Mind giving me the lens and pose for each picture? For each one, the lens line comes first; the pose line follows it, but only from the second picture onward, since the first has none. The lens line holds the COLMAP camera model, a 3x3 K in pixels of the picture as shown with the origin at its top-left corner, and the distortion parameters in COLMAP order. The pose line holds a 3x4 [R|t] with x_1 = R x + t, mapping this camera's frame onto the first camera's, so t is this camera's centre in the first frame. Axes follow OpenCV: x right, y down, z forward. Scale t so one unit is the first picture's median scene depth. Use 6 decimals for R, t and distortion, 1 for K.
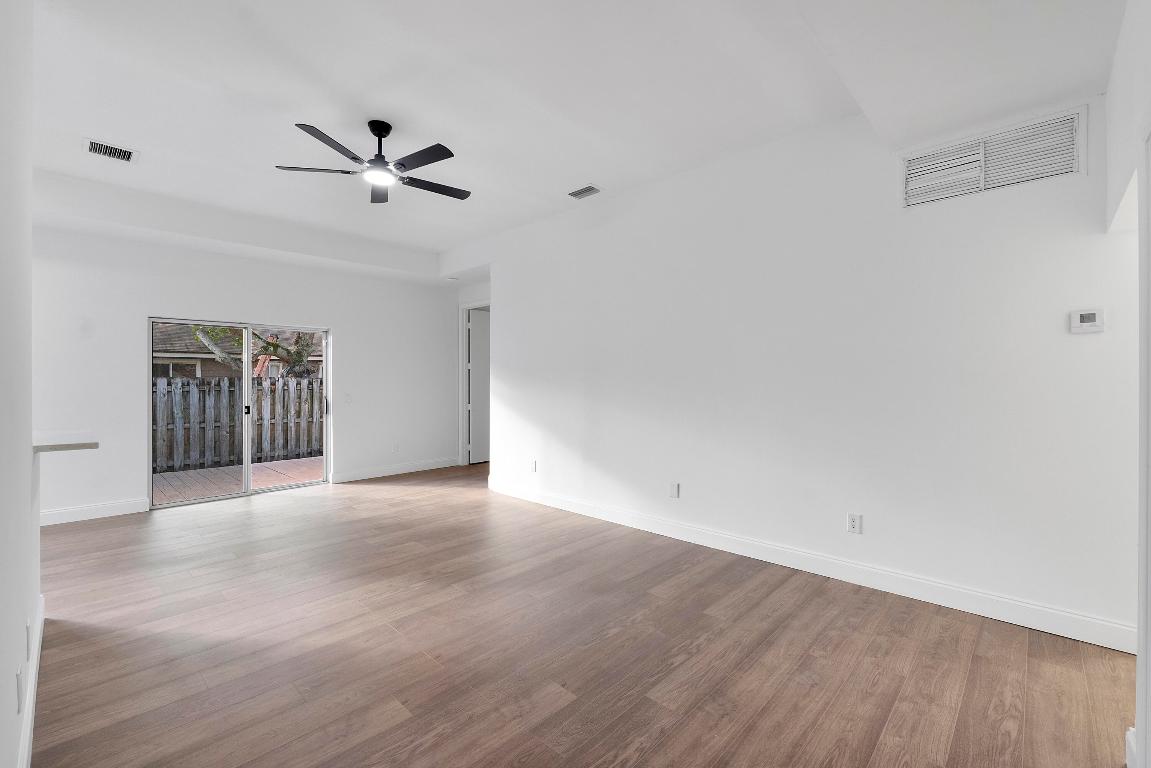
lens RADIAL K [[490.8, 0, 566.3], [0, 490.8, 387.0], [0, 0, 1]] dist [-0.007204, -0.000933]
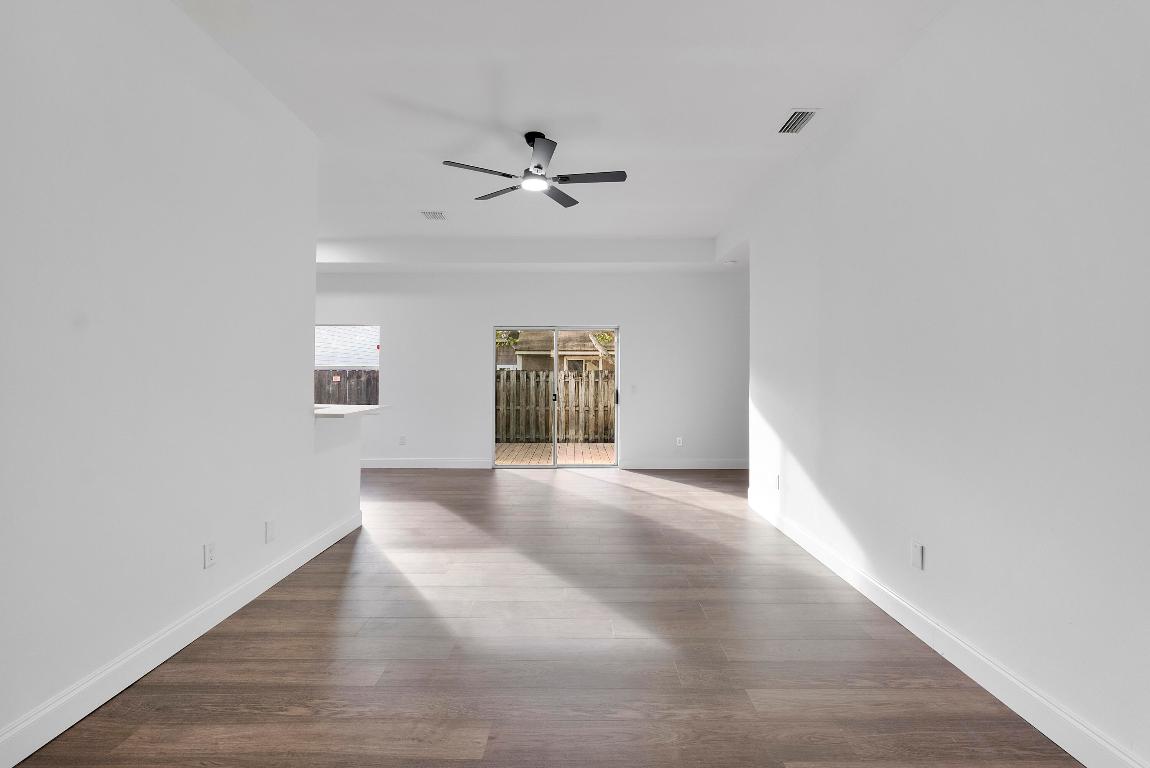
lens RADIAL K [[490.4, 0, 570.8], [0, 490.4, 372.6], [0, 0, 1]] dist [-0.007204, -0.000933]
pose [[0.688775, 0.001376, -0.724974, 0.290786], [-0.011779, 0.999887, -0.009293, -0.005789], [0.724880, 0.014940, 0.688713, 0.212739]]
